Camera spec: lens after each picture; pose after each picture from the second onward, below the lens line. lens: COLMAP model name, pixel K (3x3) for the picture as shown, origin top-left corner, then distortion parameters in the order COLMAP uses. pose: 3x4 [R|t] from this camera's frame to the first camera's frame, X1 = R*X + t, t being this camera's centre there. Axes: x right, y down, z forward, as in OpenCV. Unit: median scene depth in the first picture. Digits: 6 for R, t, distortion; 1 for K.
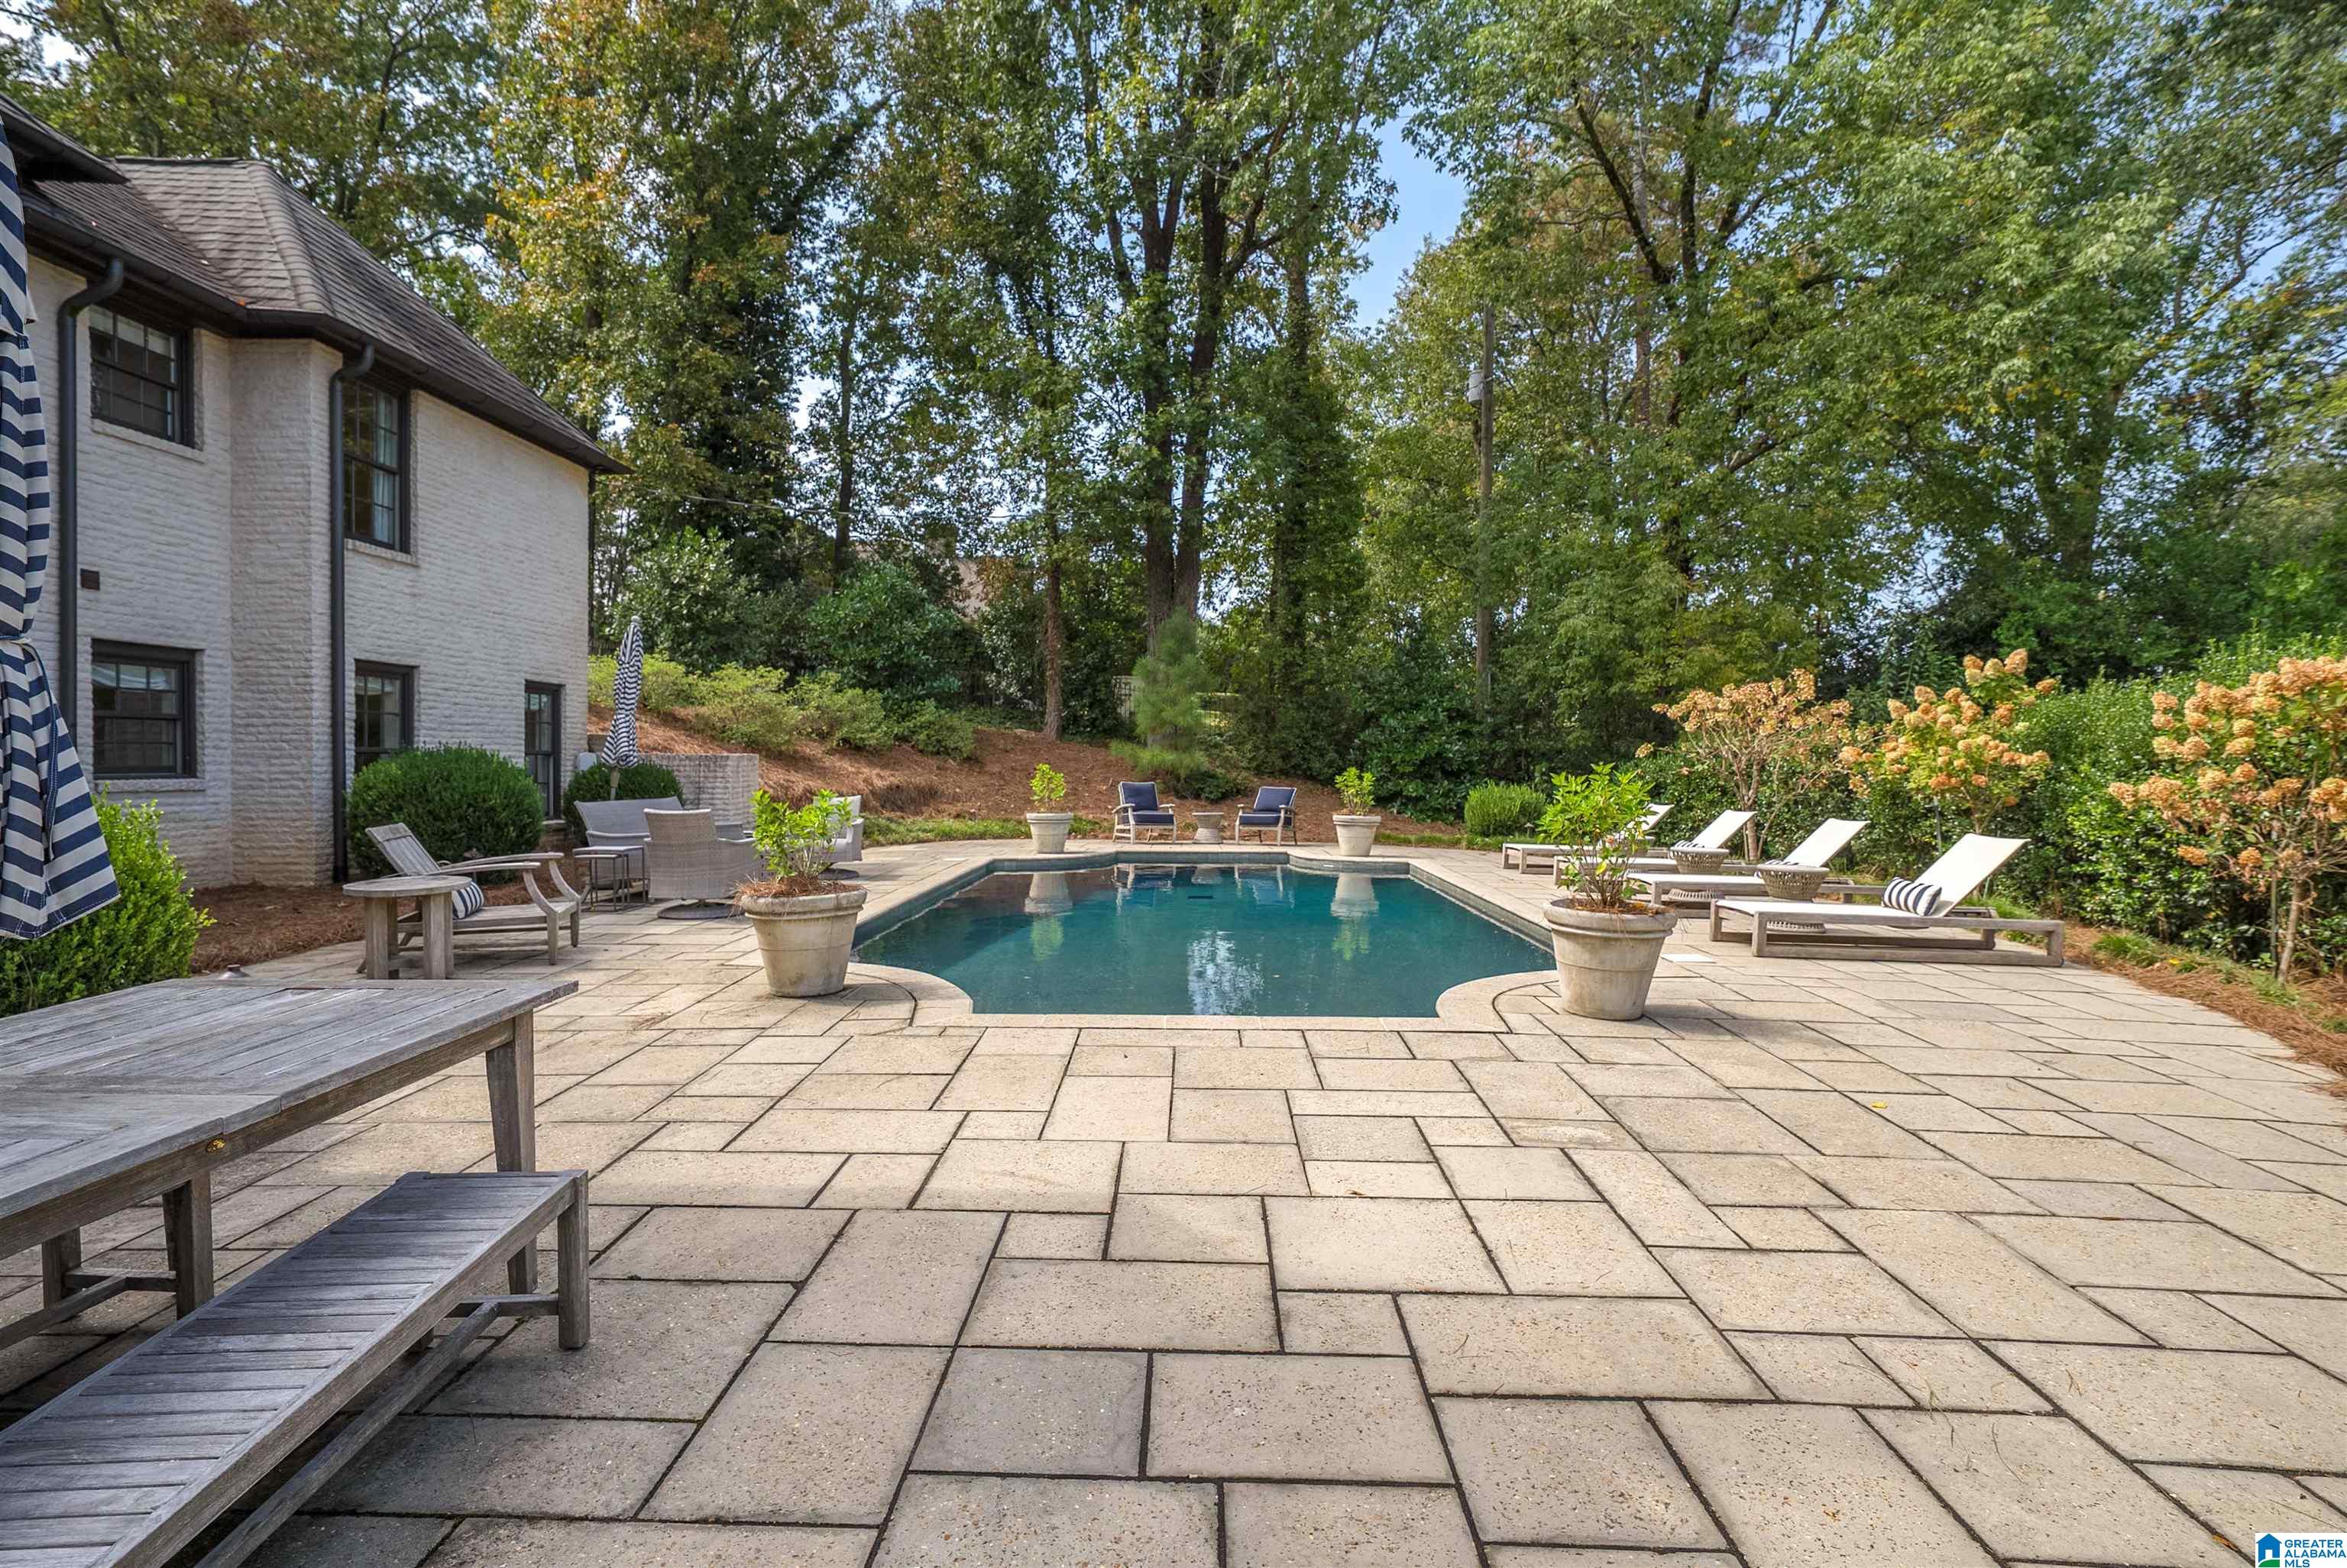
lens RADIAL K [[1184.0, 0, 1173.5], [0, 1184.0, 784.0], [0, 0, 1]] dist [0.008889, 0.000343]
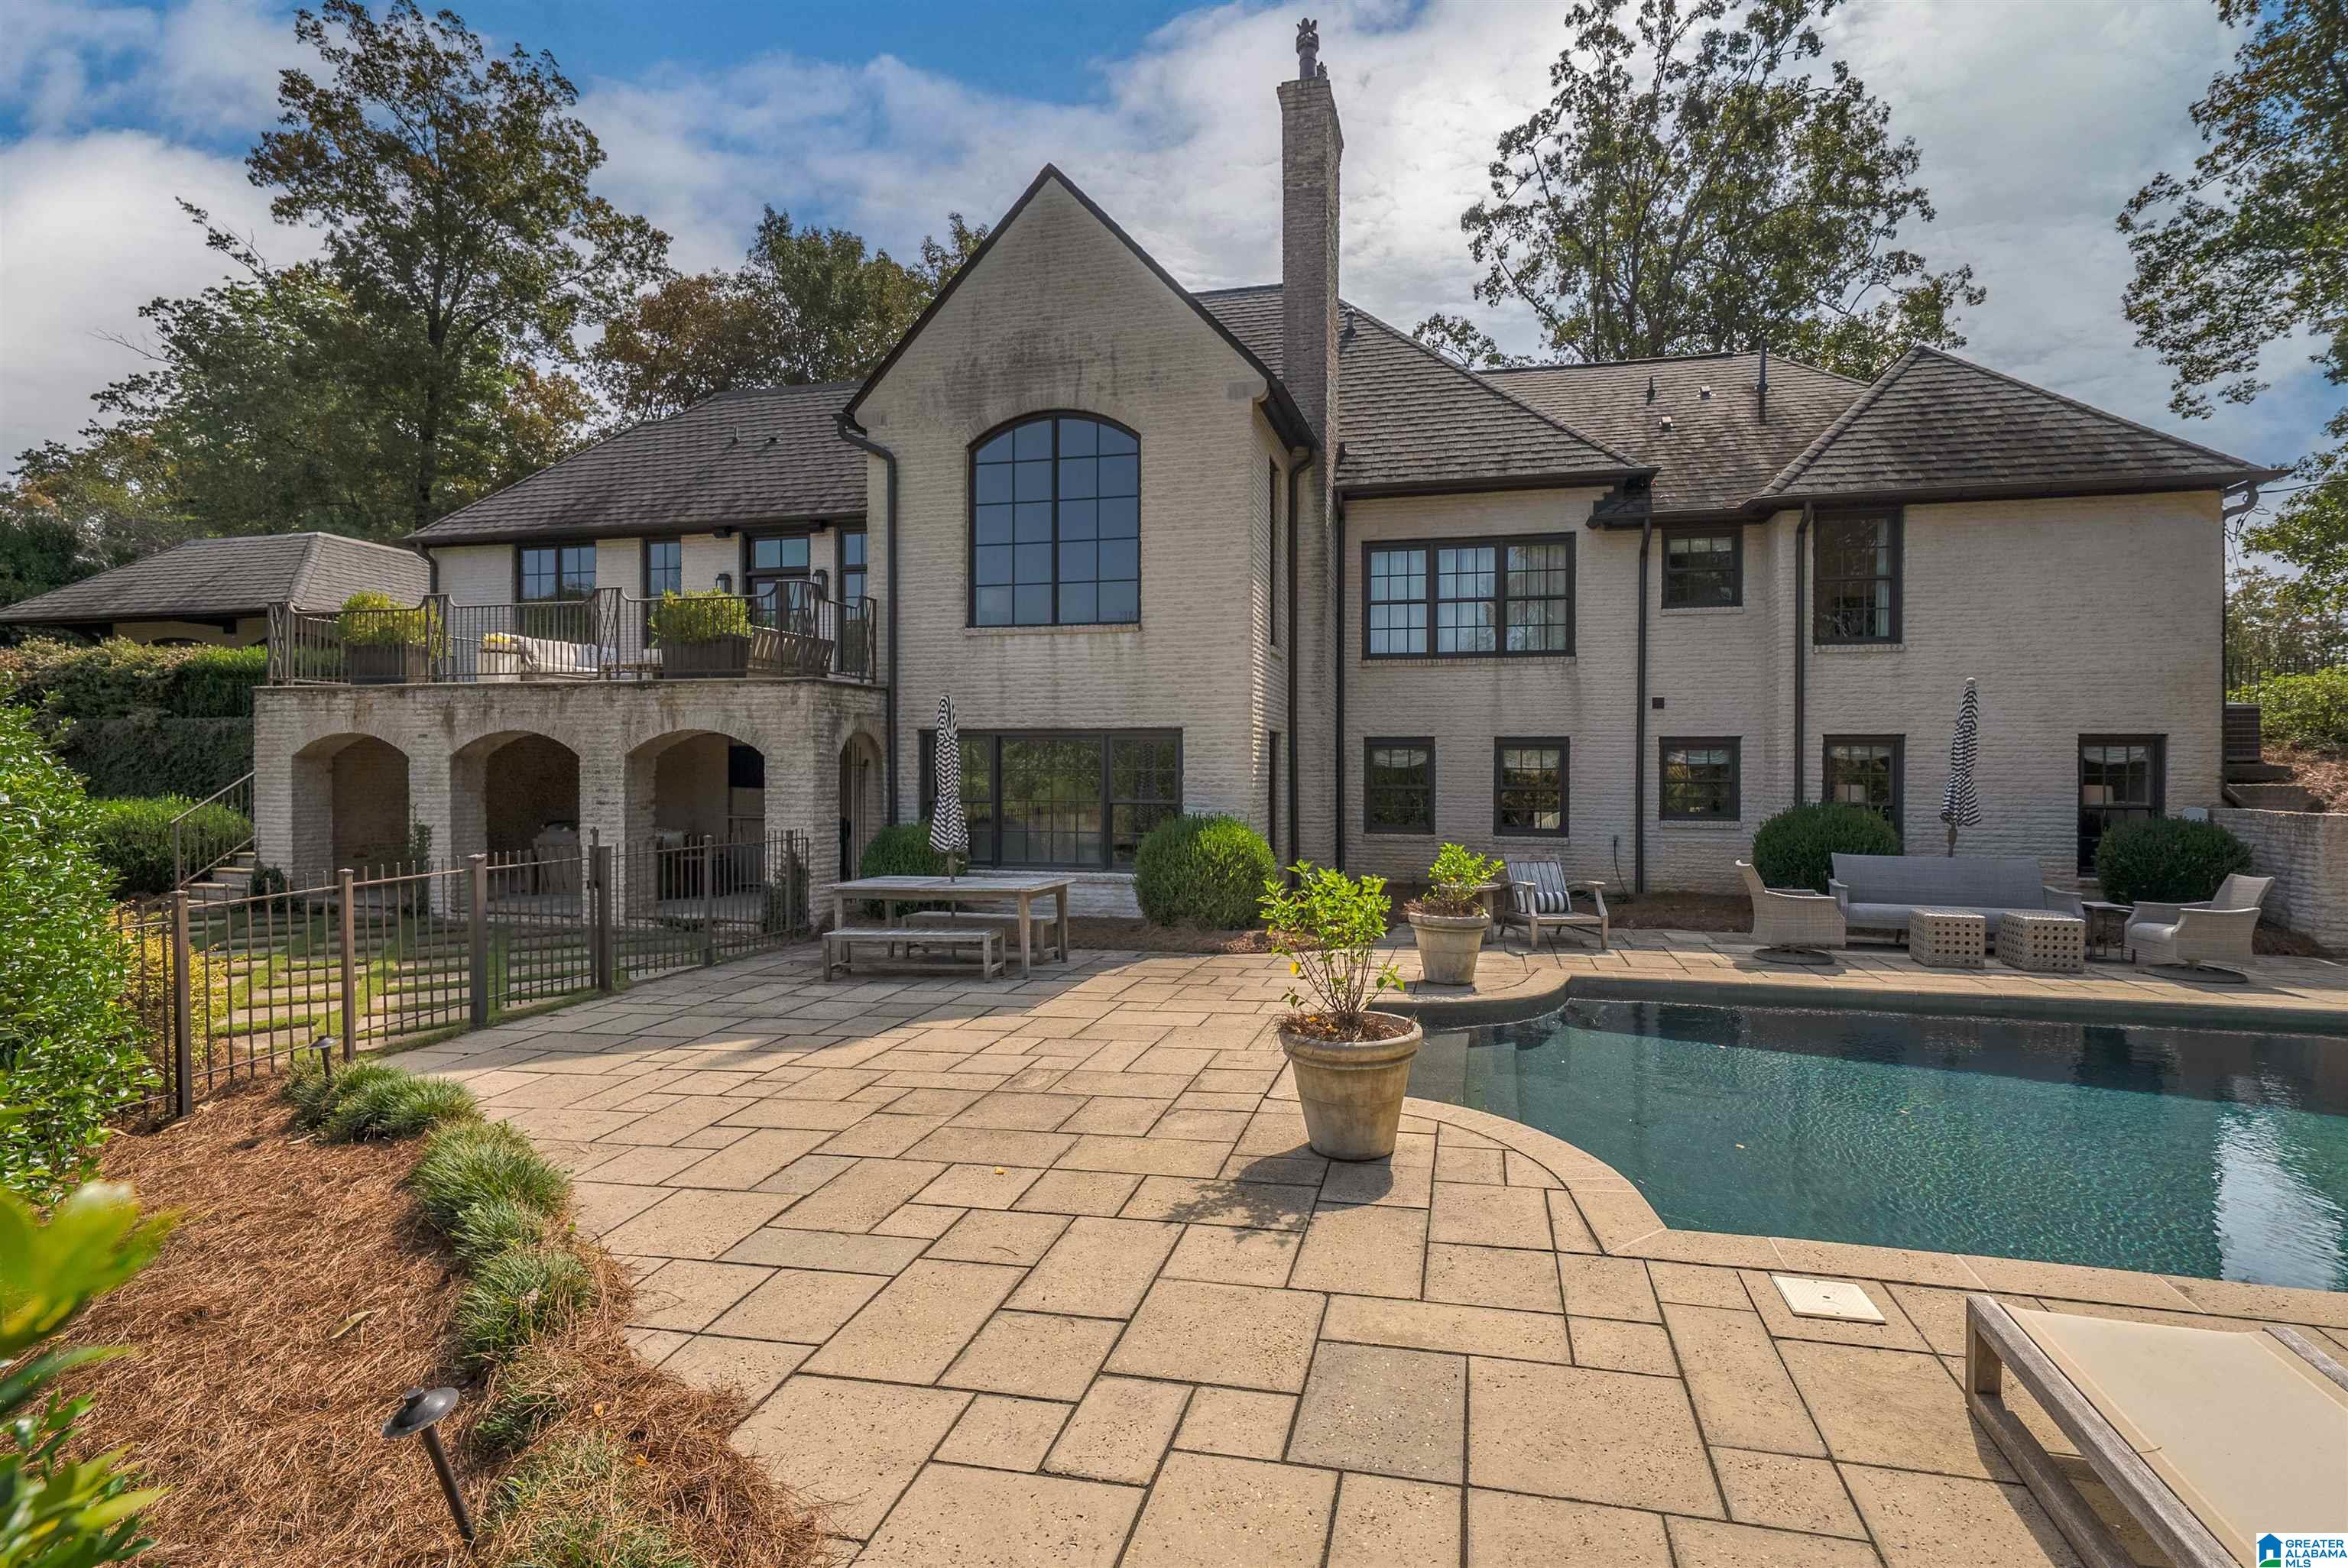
lens RADIAL K [[1110.1, 0, 1189.3], [0, 1110.1, 774.8], [0, 0, 1]] dist [-0.003291, 0.000421]
pose [[-0.225056, -0.003626, -0.974339, 0.798285], [-0.022677, 0.999742, 0.001517, -0.055938], [0.974082, 0.022436, -0.225080, 0.708431]]
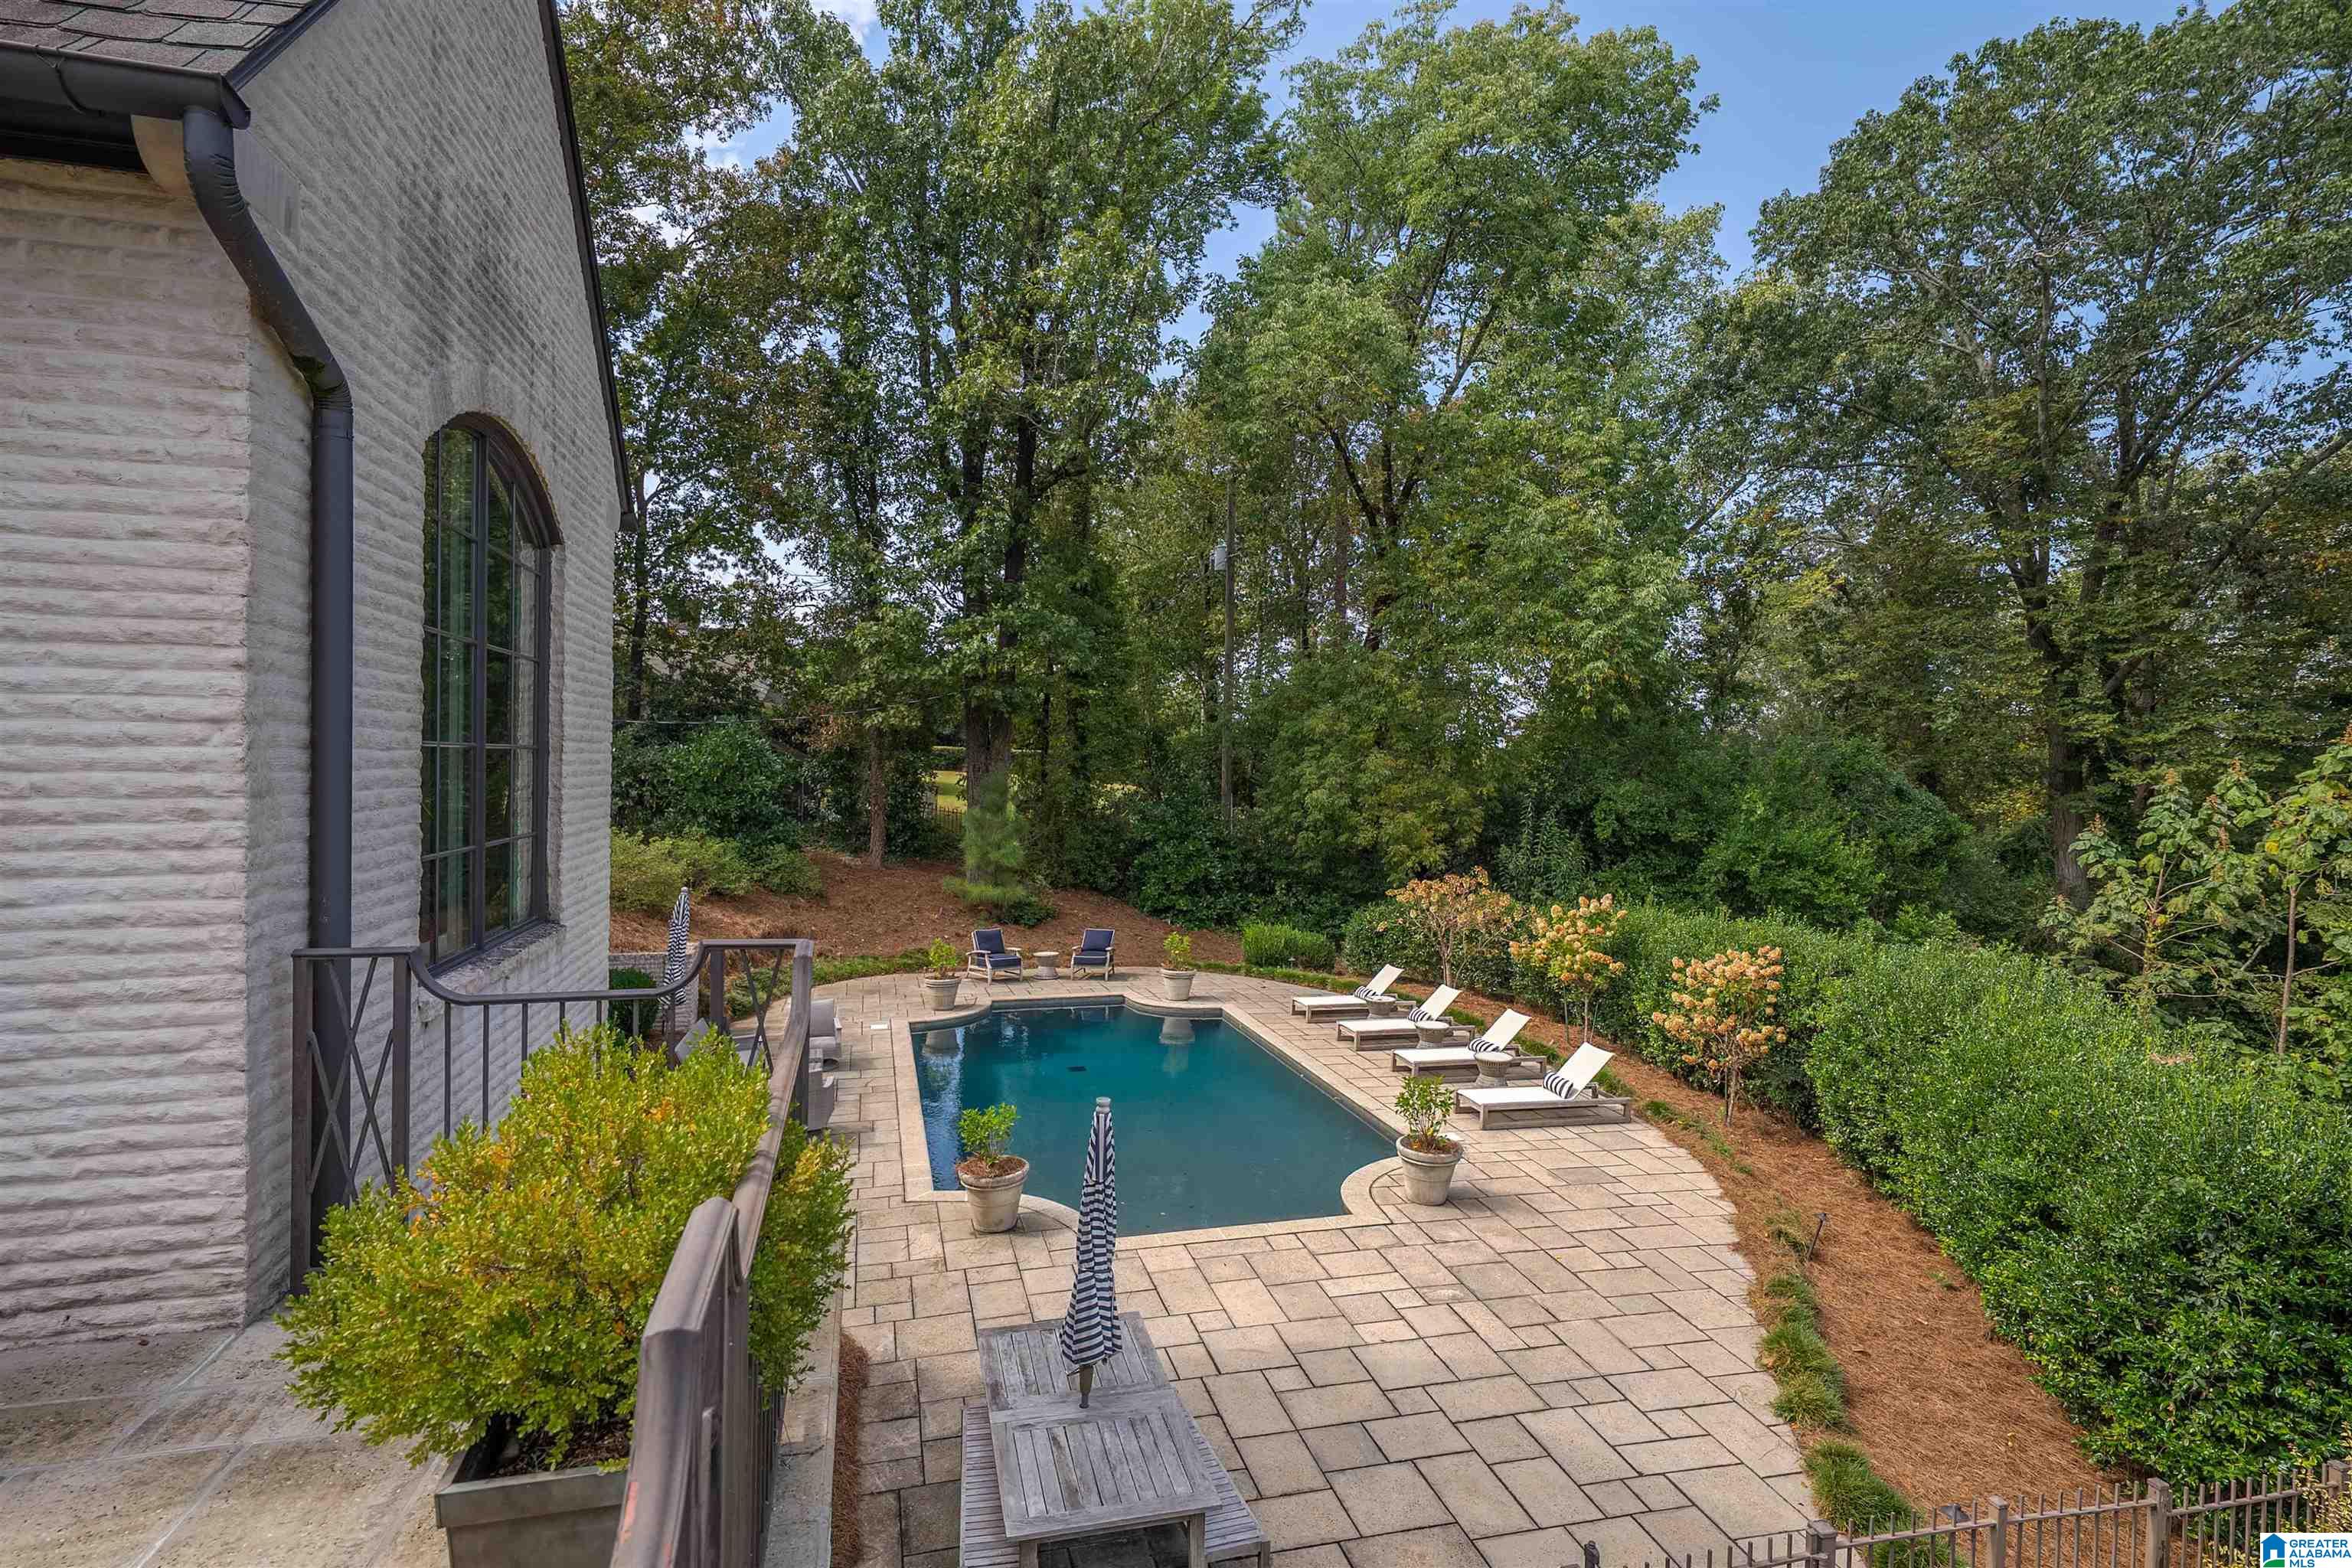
lens RADIAL K [[1186.7, 0, 1176.0], [0, 1186.7, 784.0], [0, 0, 1]] dist [0.008889, 0.000343]
pose [[0.962976, -0.004341, 0.269551, -0.372490], [0.003977, 0.999990, 0.001898, -0.330684], [-0.269557, -0.000755, 0.962984, -0.511085]]
